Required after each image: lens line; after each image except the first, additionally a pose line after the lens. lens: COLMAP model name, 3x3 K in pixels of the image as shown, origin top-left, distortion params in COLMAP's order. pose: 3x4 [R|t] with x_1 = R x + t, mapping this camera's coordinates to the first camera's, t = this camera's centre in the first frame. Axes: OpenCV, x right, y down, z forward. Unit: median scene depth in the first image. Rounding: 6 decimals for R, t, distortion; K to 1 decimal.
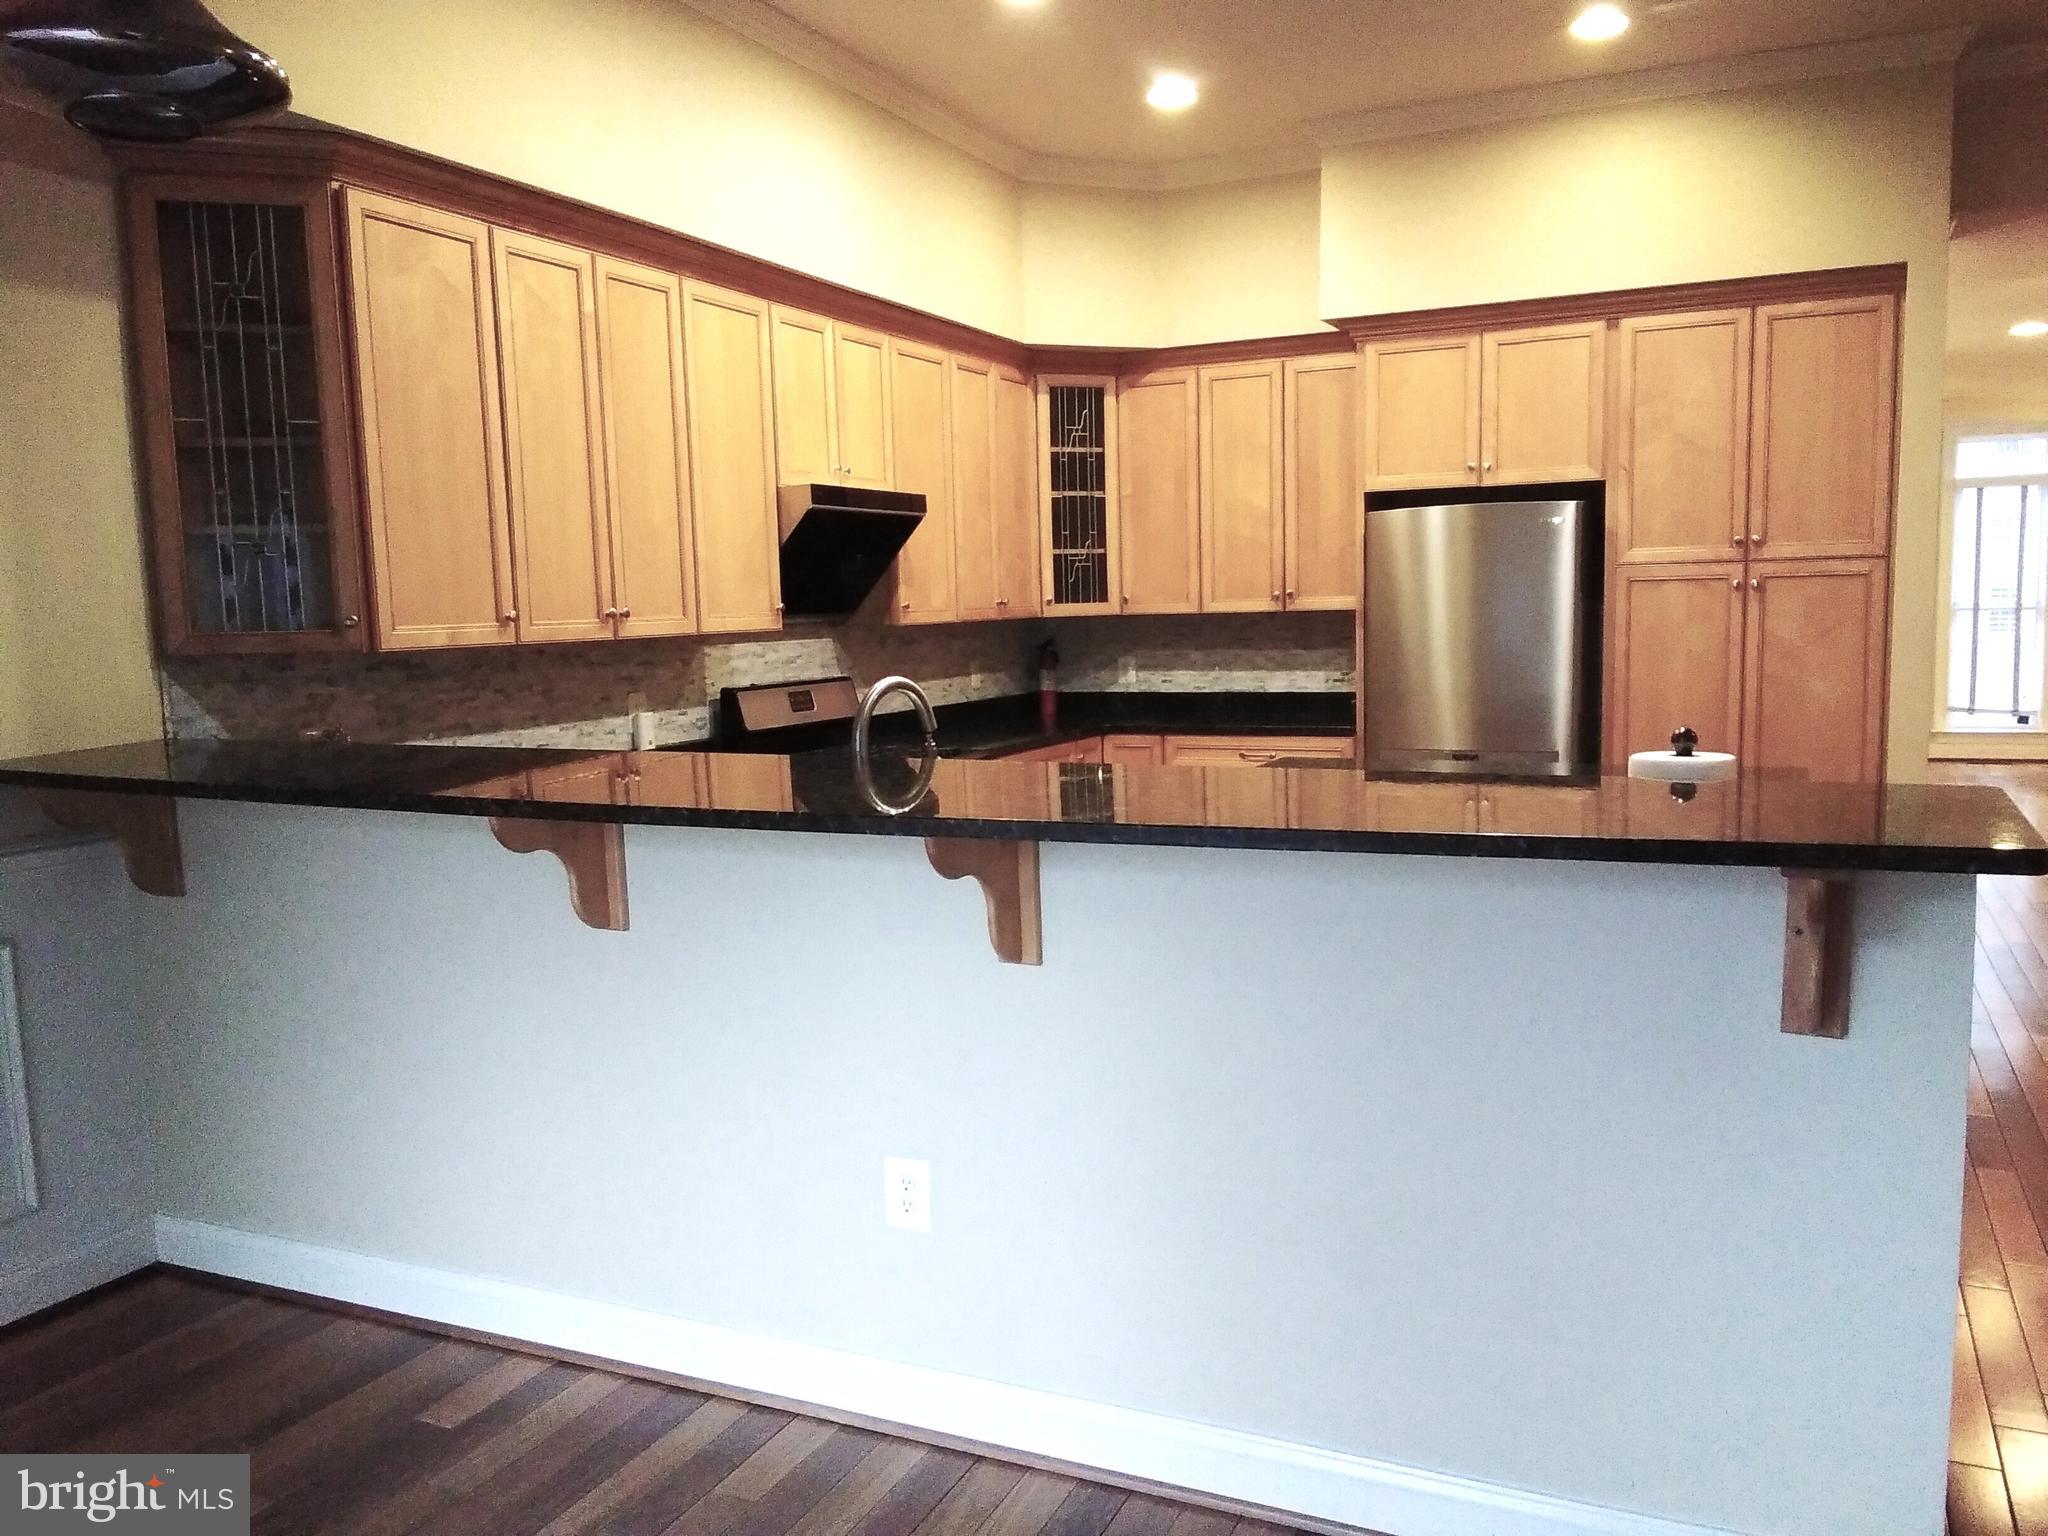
lens RADIAL K [[1589.6, 0, 1039.2], [0, 1589.6, 773.3], [0, 0, 1]] dist [0.065122, -0.095327]
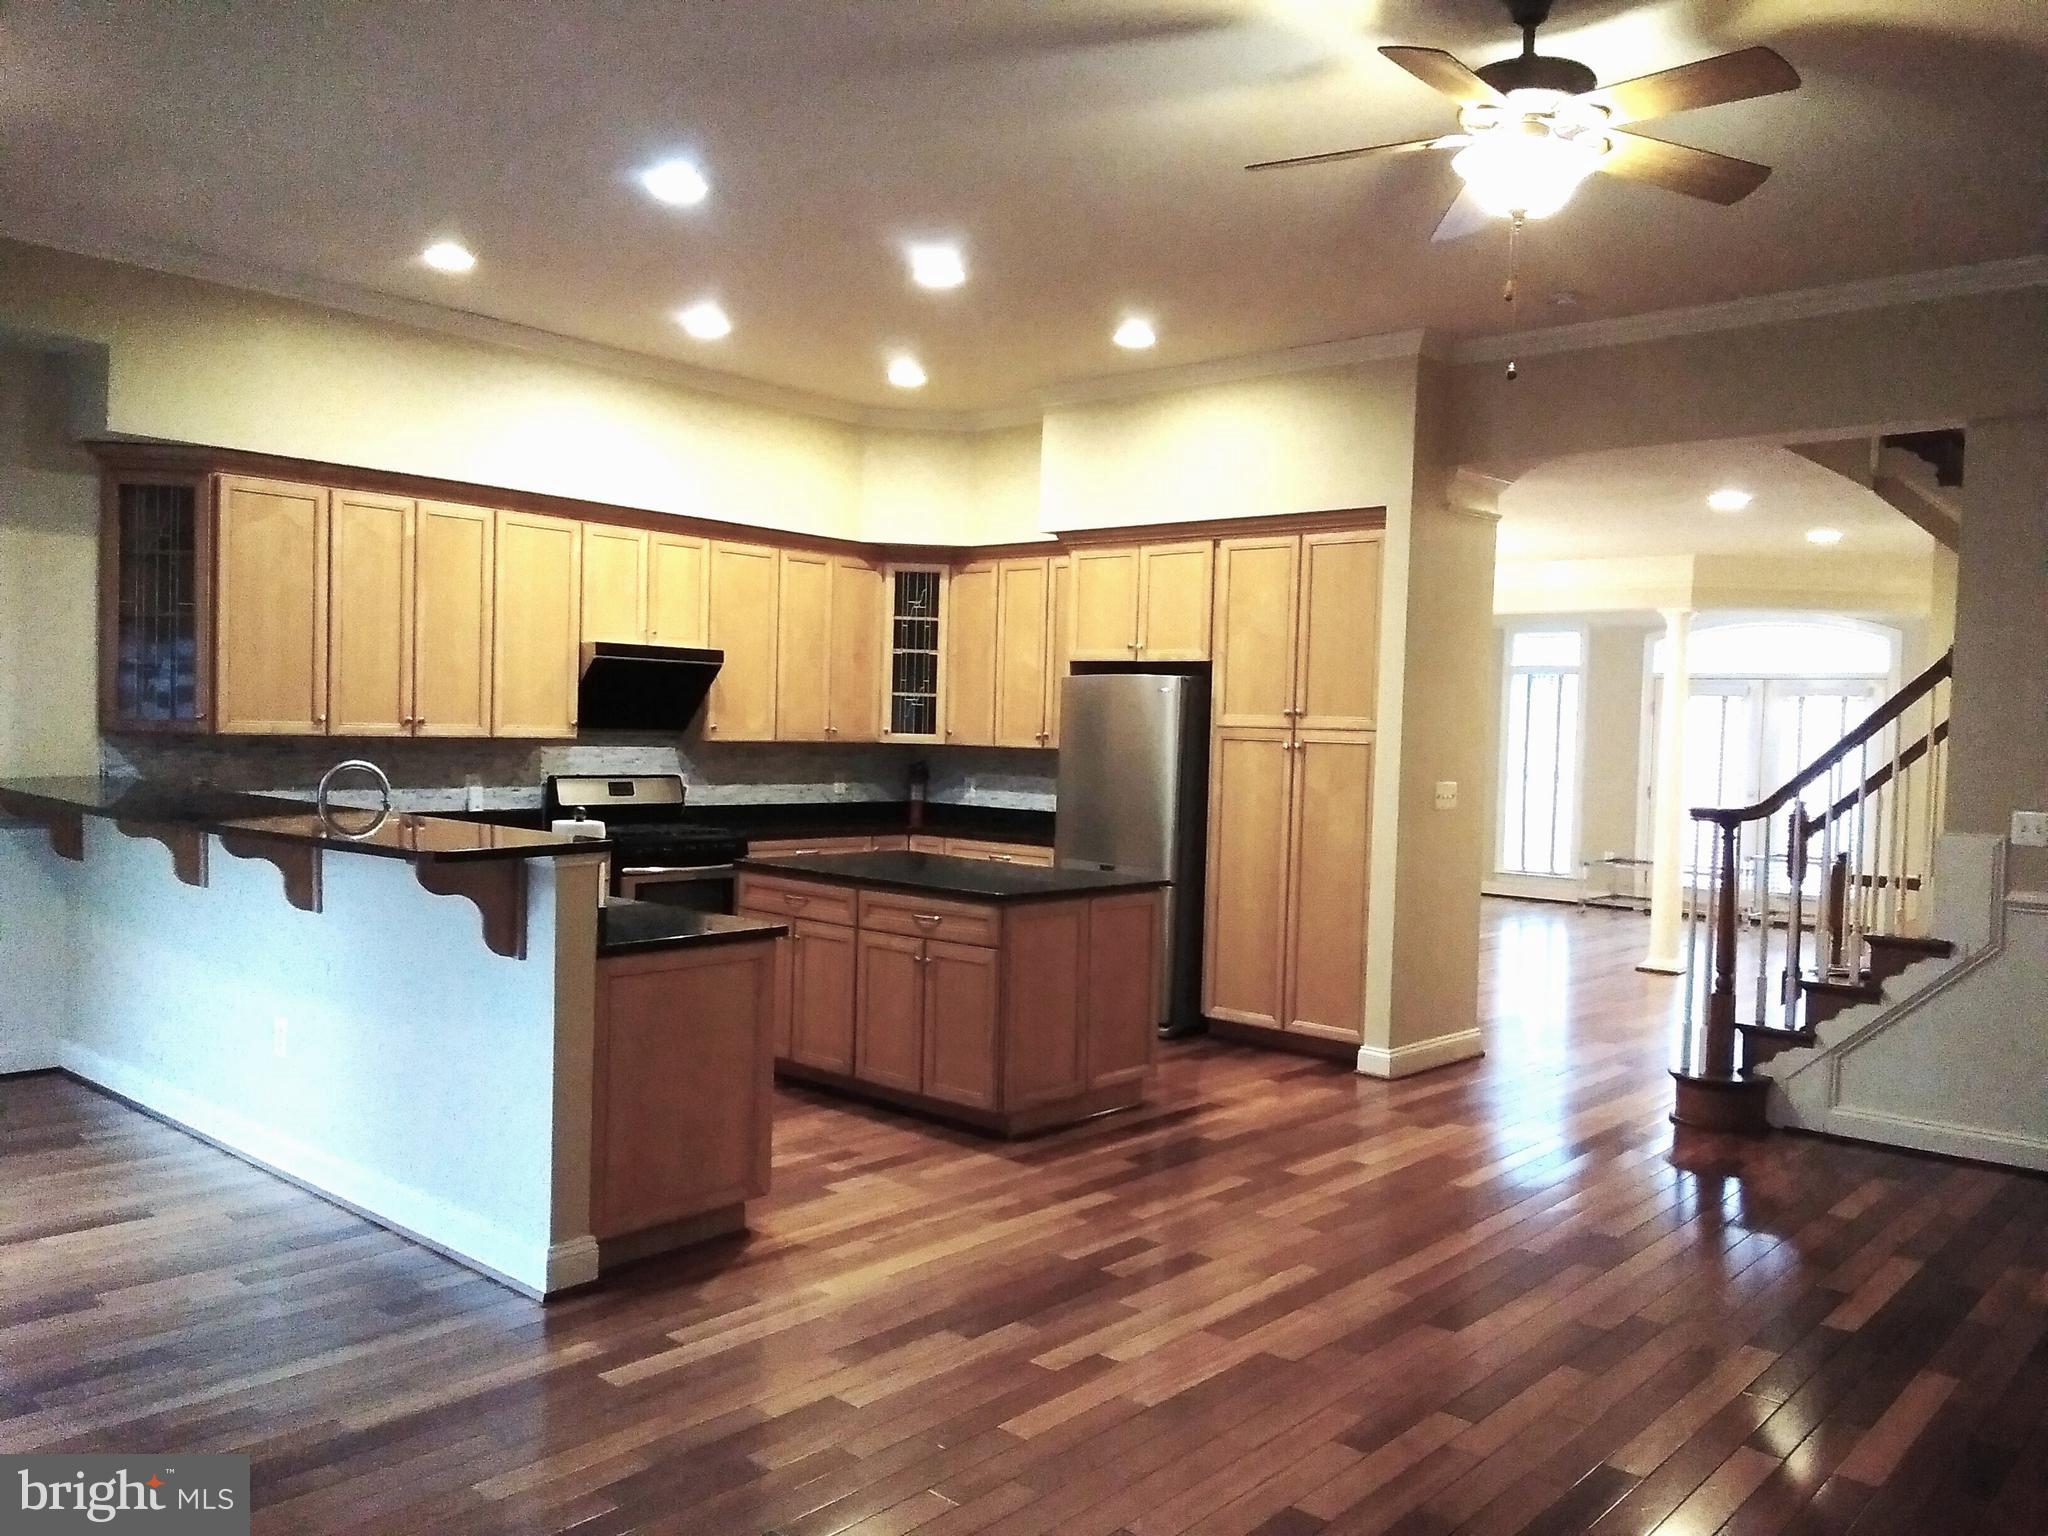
lens RADIAL K [[1598.0, 0, 1048.1], [0, 1598.0, 766.6], [0, 0, 1]] dist [0.080596, -0.123919]
pose [[0.959002, 0.059880, -0.277000, 0.603898], [-0.082864, 0.993955, -0.072016, 0.006753], [0.271013, 0.092017, 0.958167, -0.277225]]
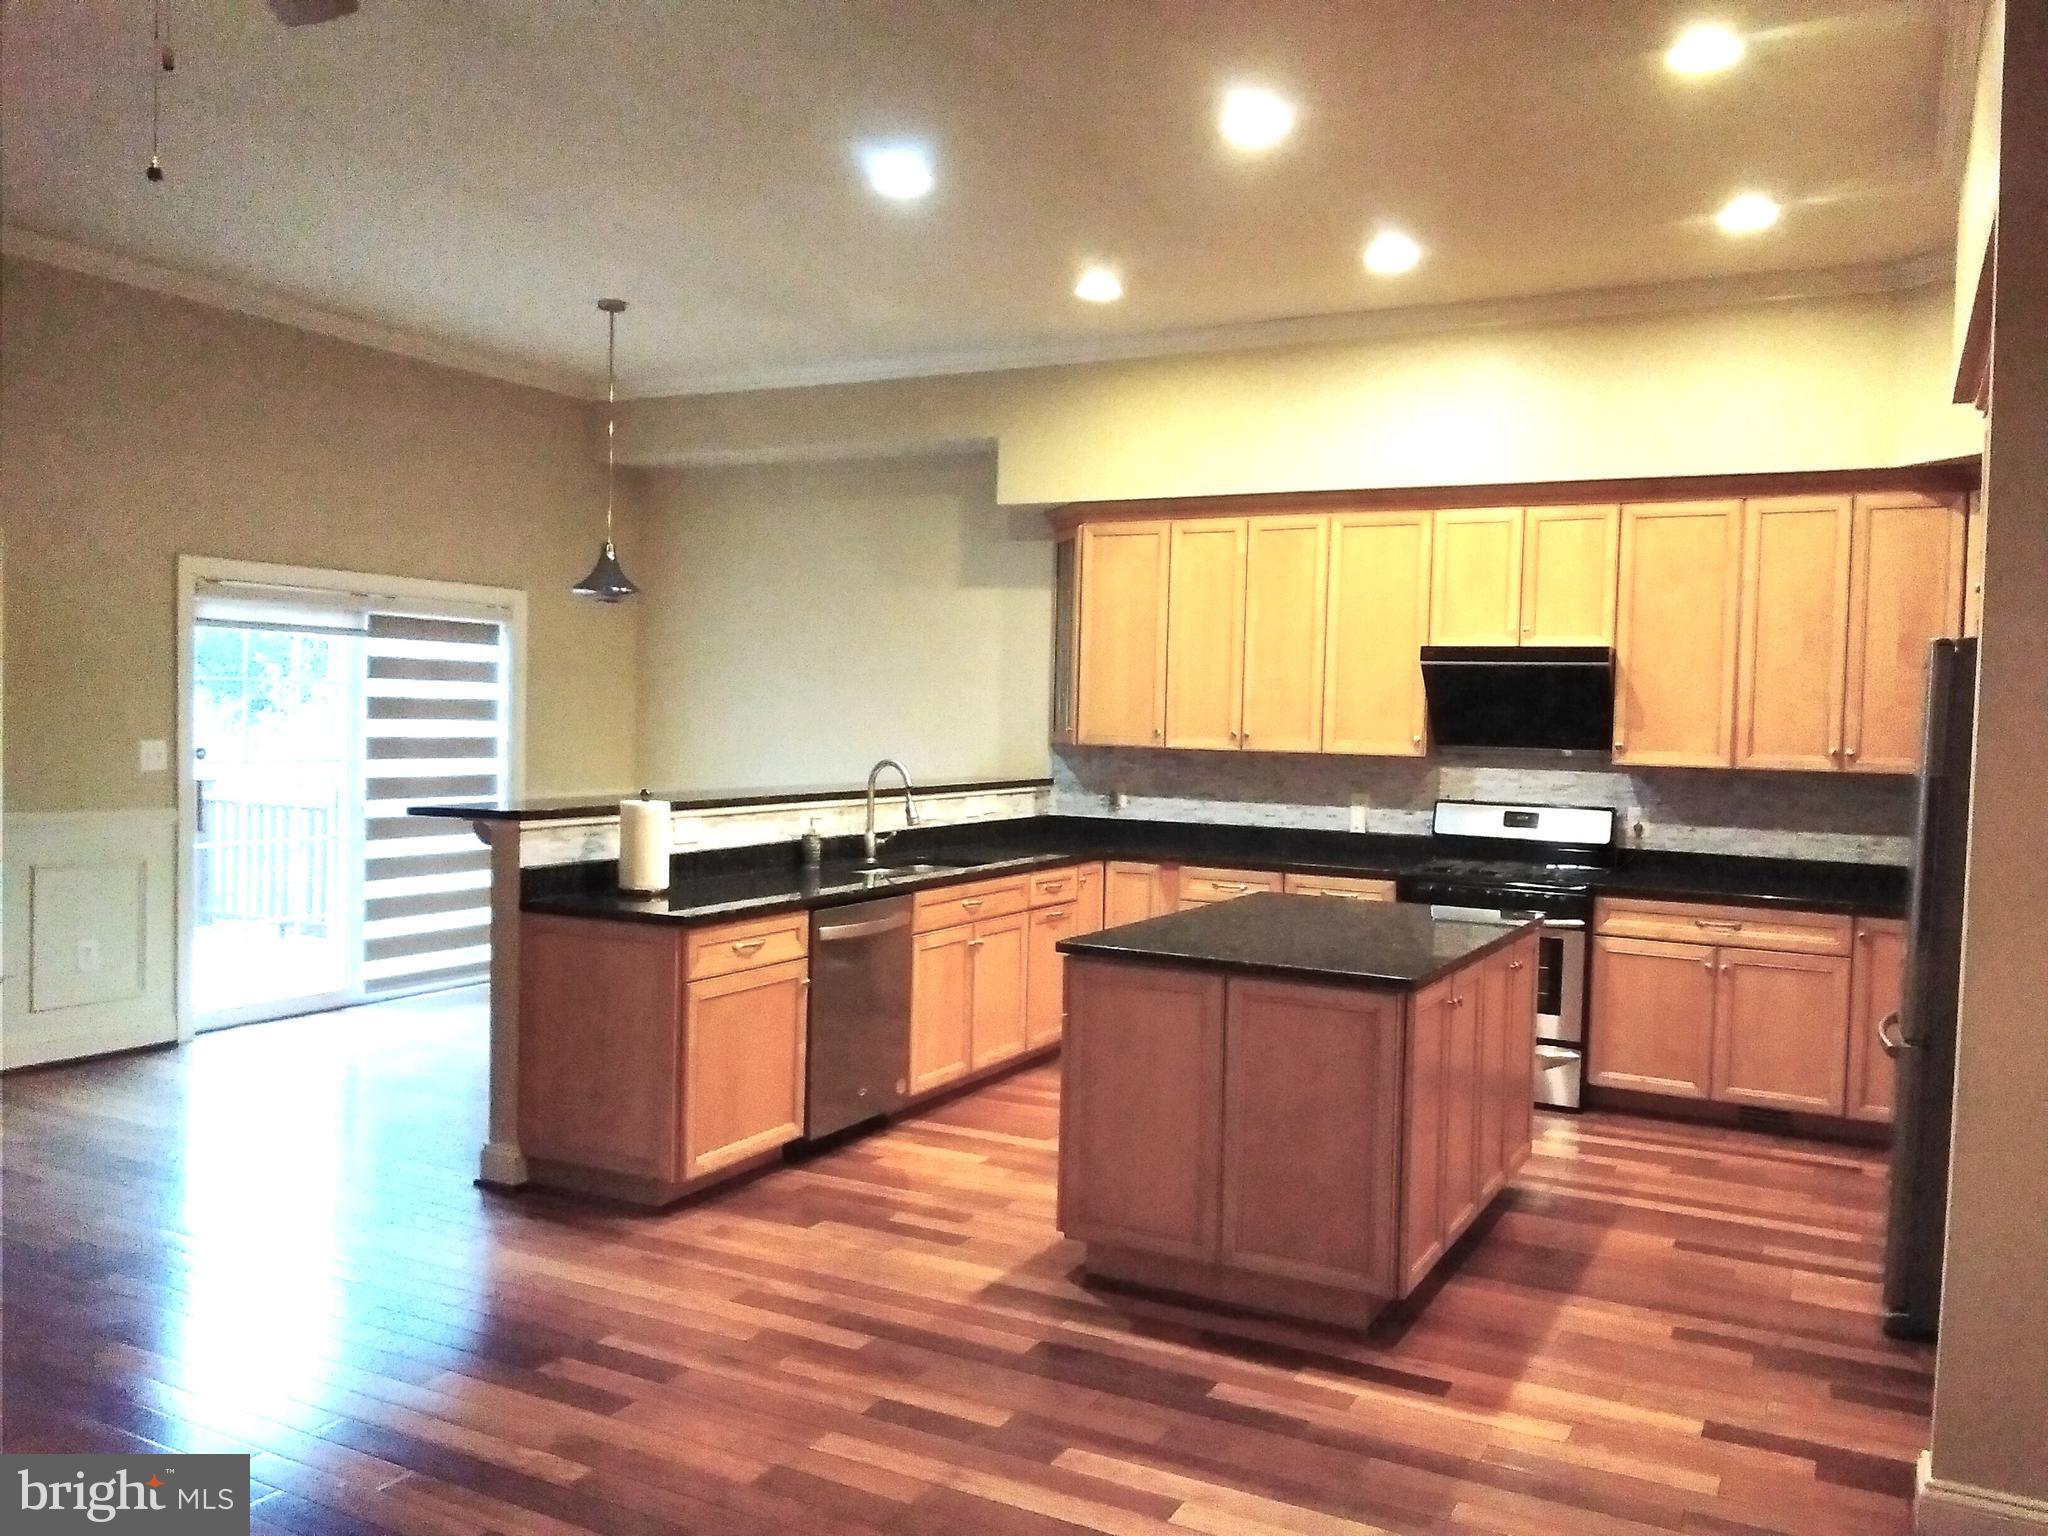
lens RADIAL K [[1589.6, 0, 1039.2], [0, 1589.6, 773.3], [0, 0, 1]] dist [0.065122, -0.095327]
pose [[-0.049333, 0.061342, -0.996897, 1.040519], [-0.134977, 0.988546, 0.067507, -0.109548], [0.989620, 0.137888, -0.040488, 0.667605]]
